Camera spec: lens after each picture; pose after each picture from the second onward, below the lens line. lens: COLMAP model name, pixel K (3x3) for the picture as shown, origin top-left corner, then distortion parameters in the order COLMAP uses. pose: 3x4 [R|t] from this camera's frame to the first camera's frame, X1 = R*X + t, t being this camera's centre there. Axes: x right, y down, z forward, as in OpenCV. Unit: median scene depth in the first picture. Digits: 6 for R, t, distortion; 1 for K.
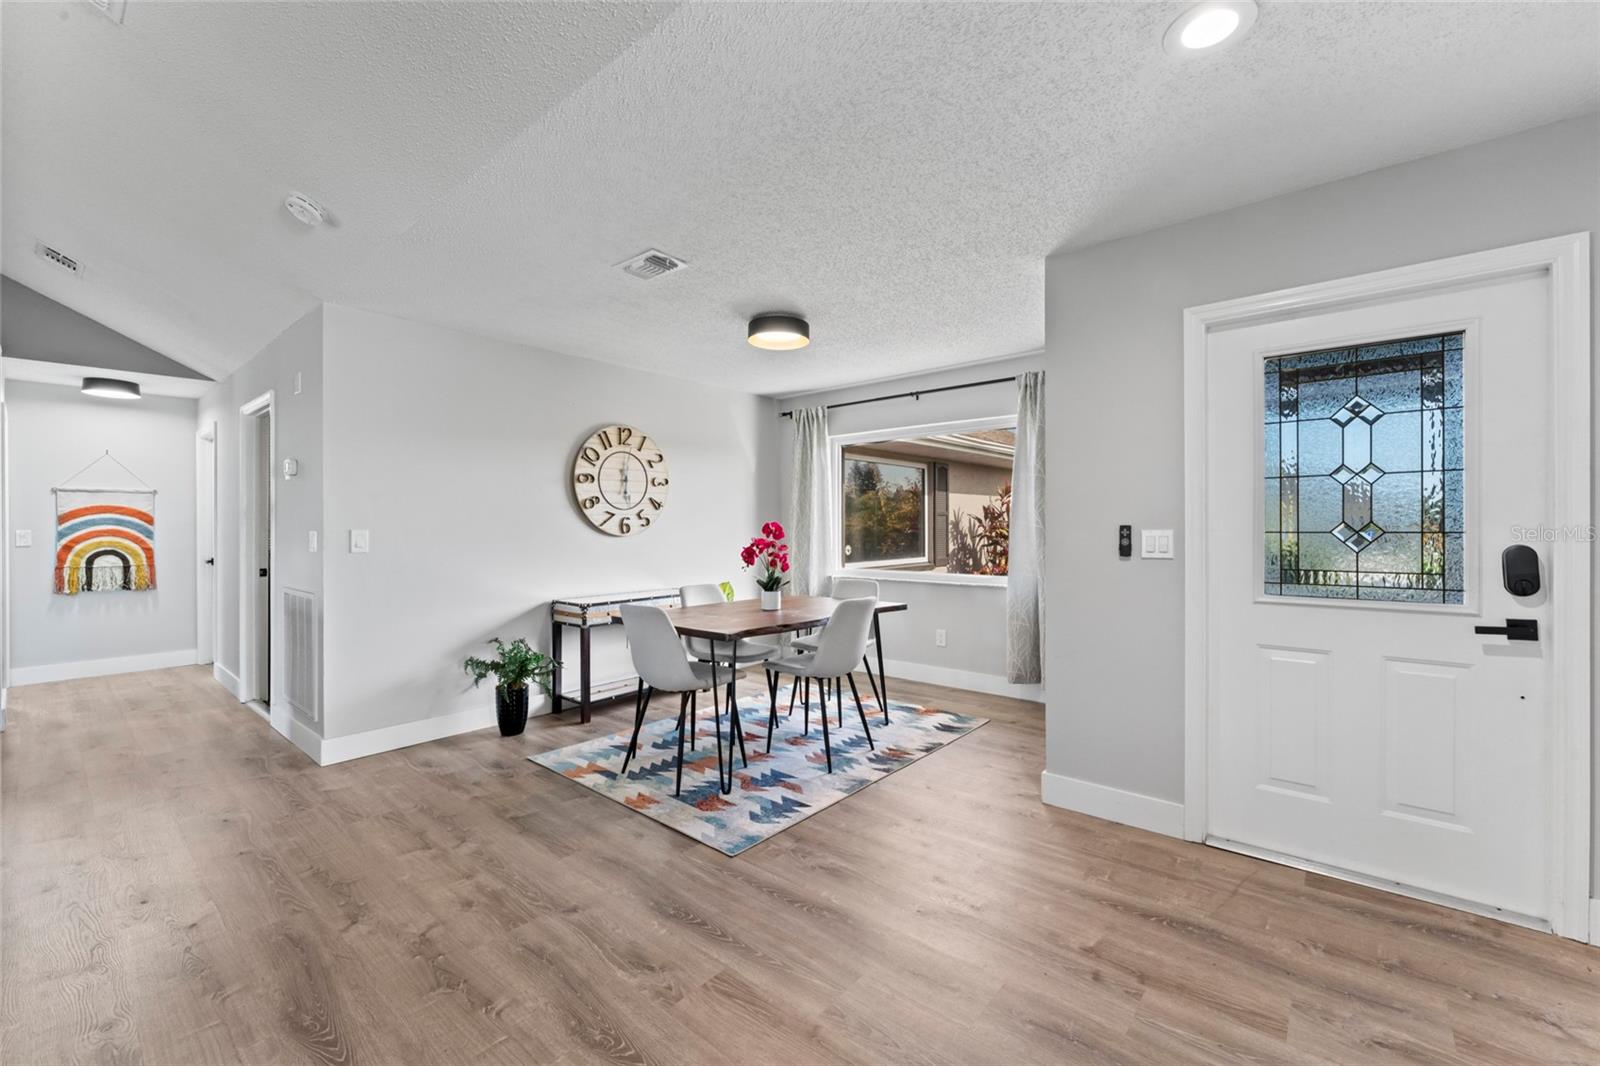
lens RADIAL K [[651.3, 0, 798.8], [0, 651.3, 528.6], [0, 0, 1]] dist [-0.004452, -0.000267]
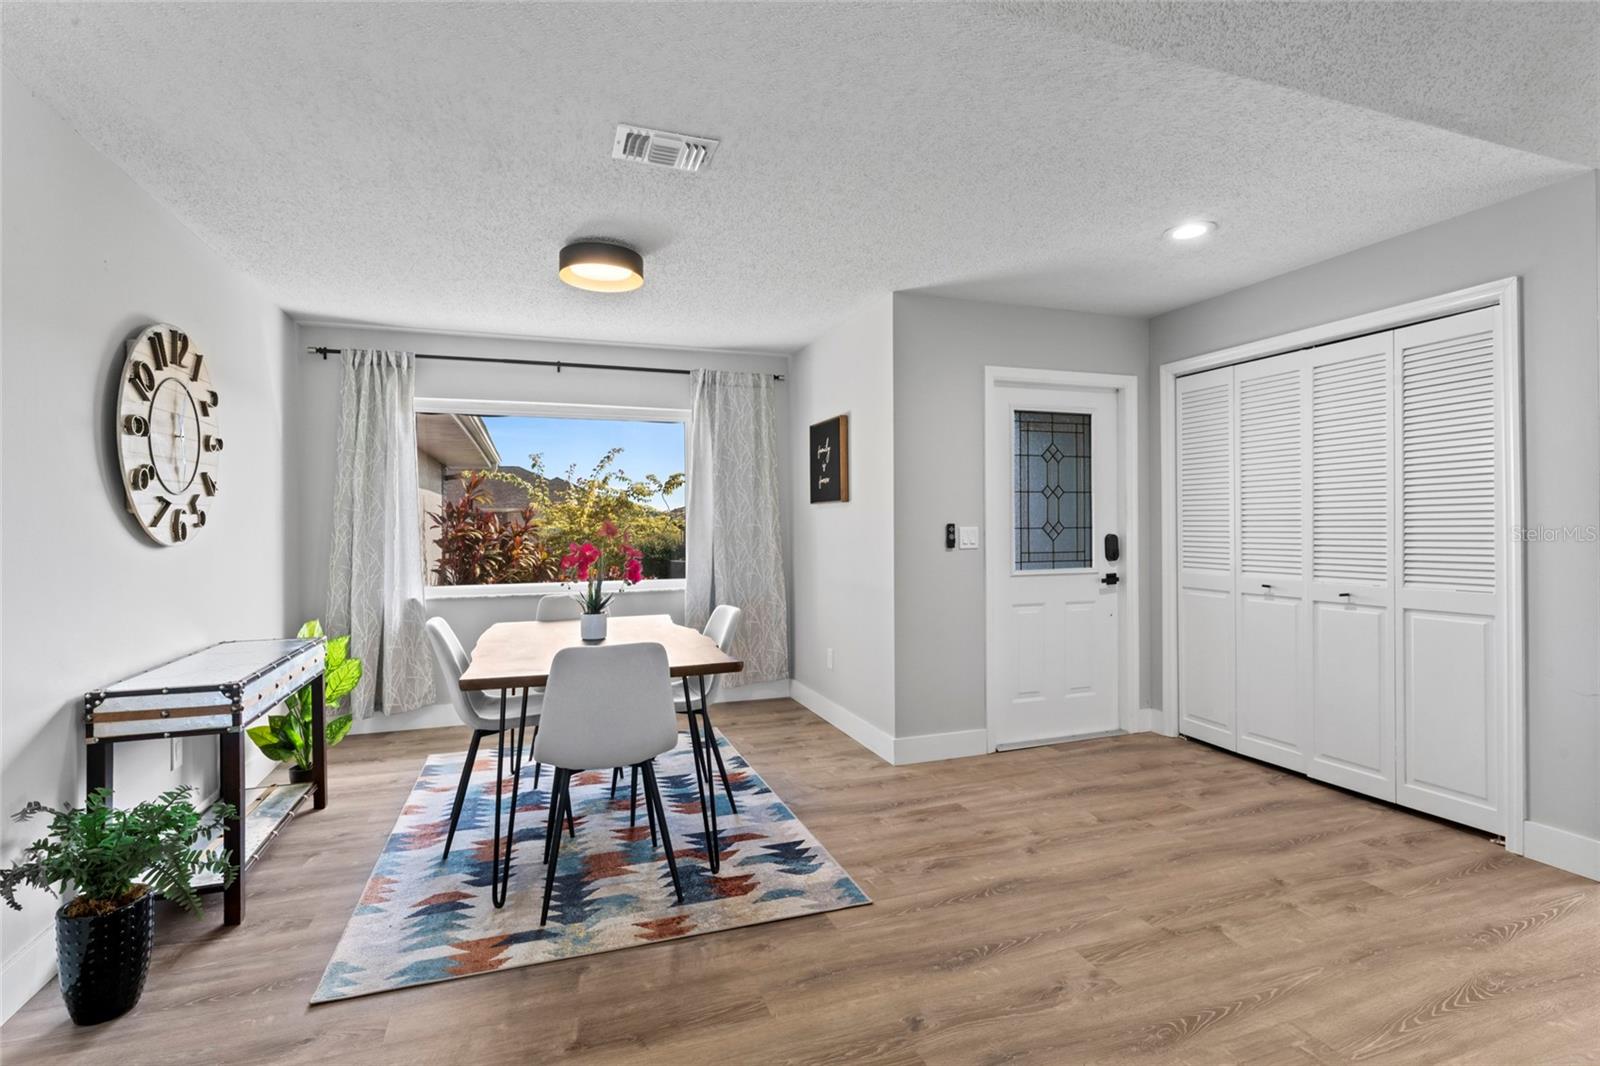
lens RADIAL K [[748.6, 0, 792.3], [0, 748.6, 526.1], [0, 0, 1]] dist [-0.000924, 0.000165]
pose [[0.507157, -0.001931, 0.861852, -0.787908], [0.007487, 0.999970, -0.002166, 0.000480], [-0.861821, 0.007551, 0.507156, 0.447362]]
